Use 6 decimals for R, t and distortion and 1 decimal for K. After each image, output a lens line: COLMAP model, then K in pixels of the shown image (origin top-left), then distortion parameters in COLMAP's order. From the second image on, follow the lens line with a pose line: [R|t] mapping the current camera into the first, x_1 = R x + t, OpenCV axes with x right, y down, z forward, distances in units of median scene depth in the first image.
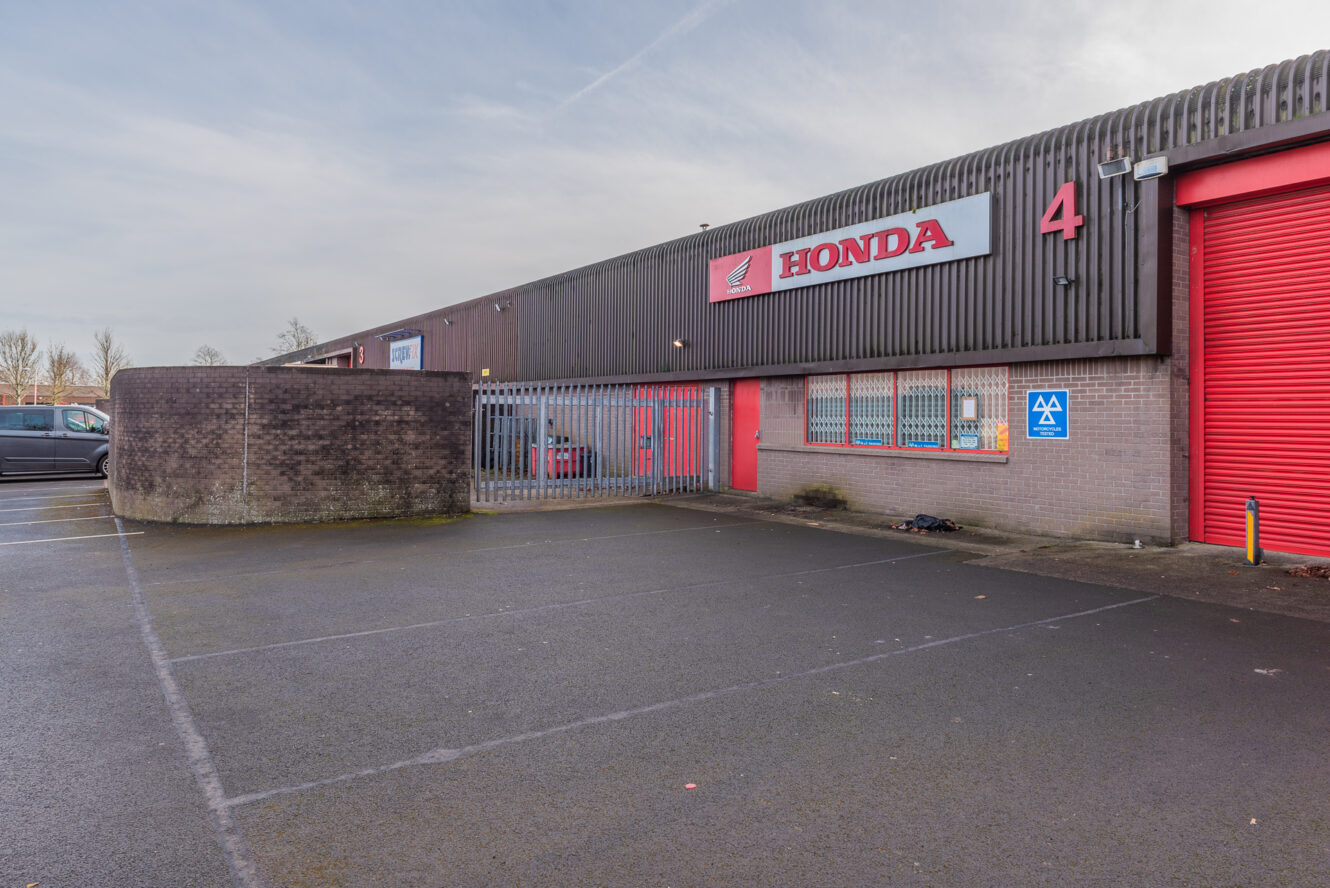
lens RADIAL K [[898.4, 0, 665.5], [0, 898.4, 398.7], [0, 0, 1]] dist [0.000798, -0.003065]
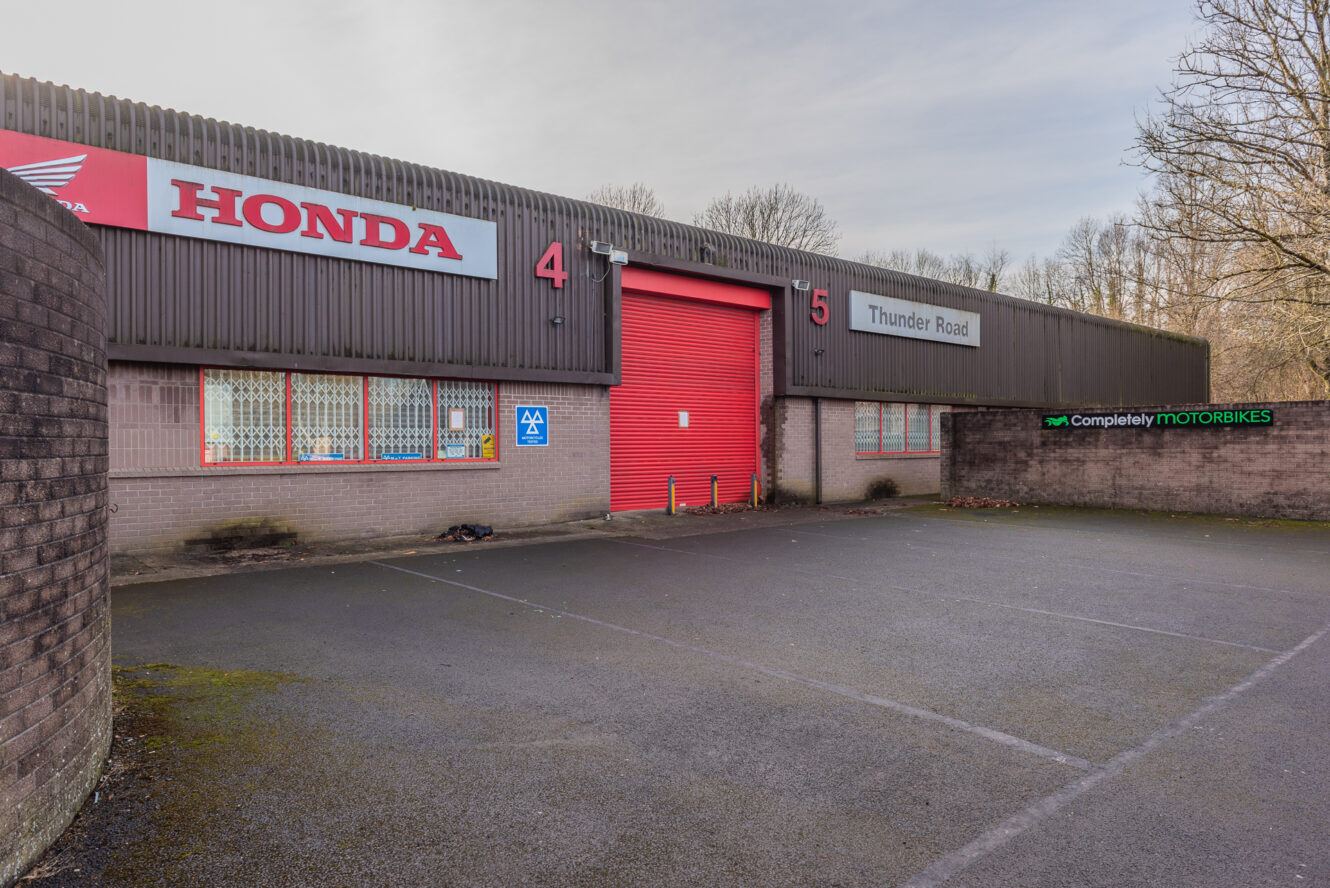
lens RADIAL K [[893.3, 0, 656.7], [0, 893.3, 451.3], [0, 0, 1]] dist [0.000901, -0.000779]
pose [[-0.165441, -0.022629, 0.985960, -0.709691], [-0.022374, 0.999566, 0.019187, 0.022186], [-0.985966, -0.018886, -0.165875, 0.924563]]
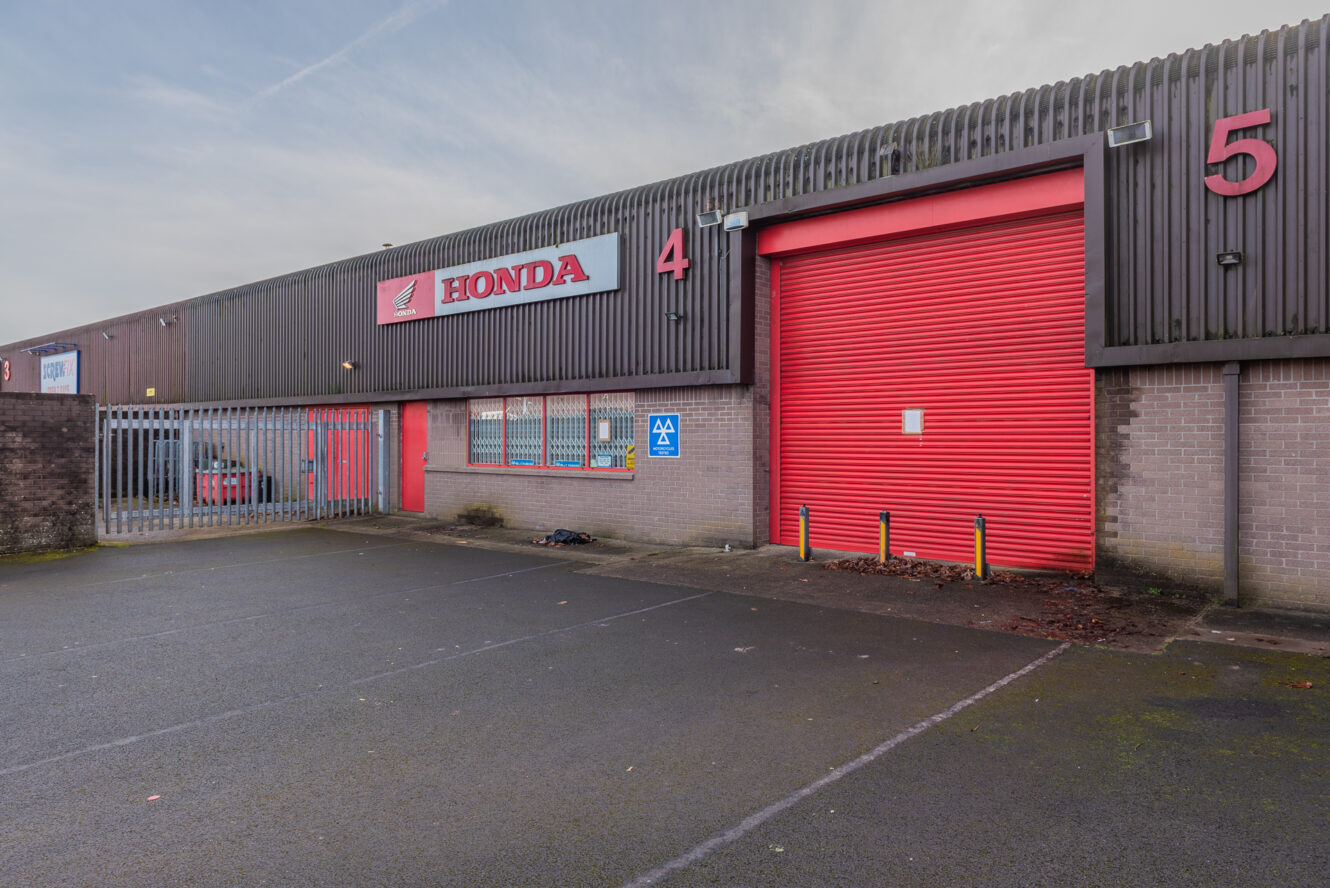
lens RADIAL K [[891.6, 0, 665.8], [0, 891.6, 433.2], [0, 0, 1]] dist [-0.000524, -0.002075]
pose [[0.959166, -0.008917, 0.282702, 0.101933], [0.003634, 0.999809, 0.019207, -0.006077], [-0.282819, -0.017396, 0.959016, -0.056919]]
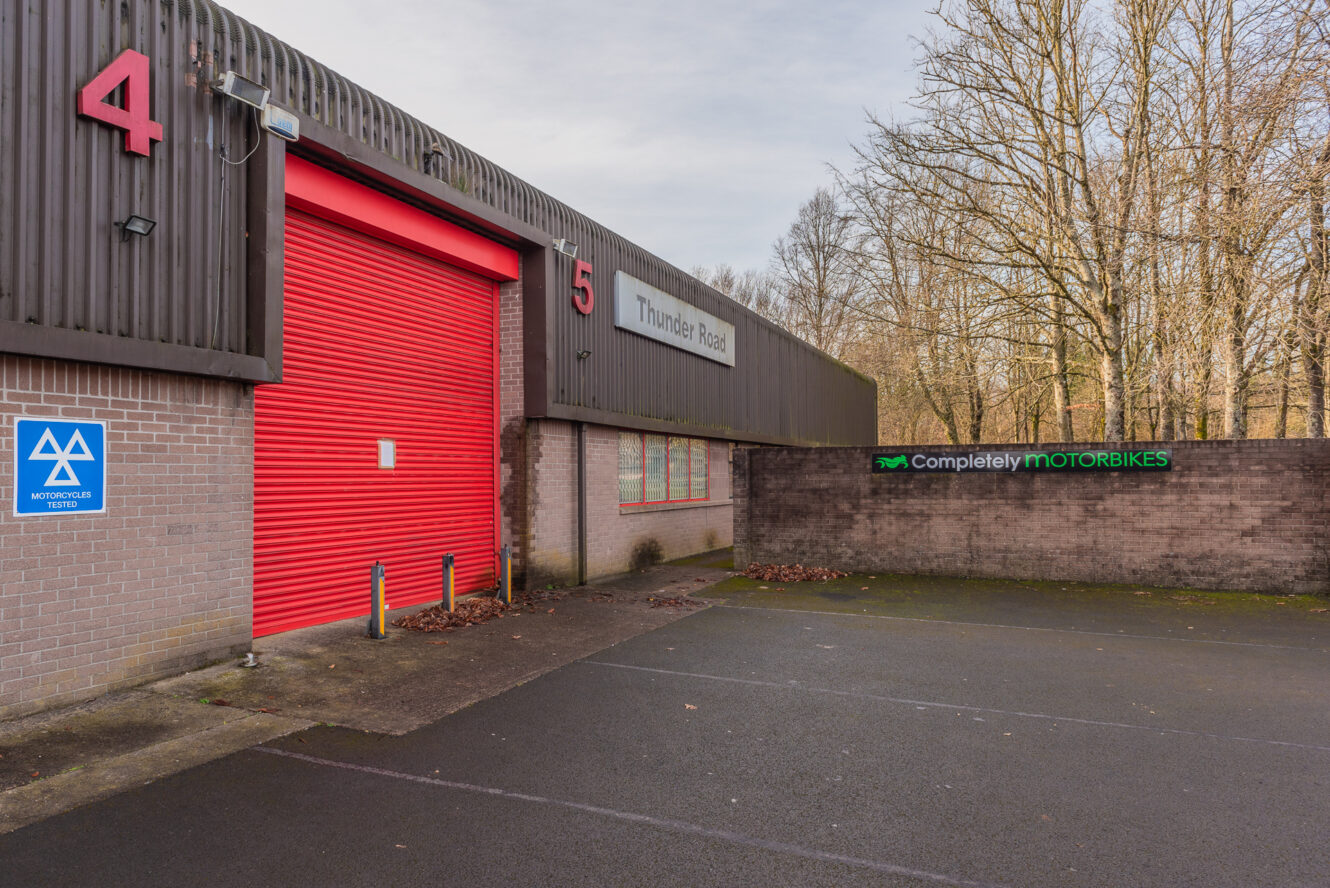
lens RADIAL K [[893.3, 0, 656.7], [0, 893.3, 451.3], [0, 0, 1]] dist [0.000901, -0.000779]
pose [[-0.566715, 0.010903, 0.823842, -0.163435], [-0.024521, 0.999246, -0.030092, 0.014001], [-0.823549, -0.037255, -0.566020, 0.902694]]
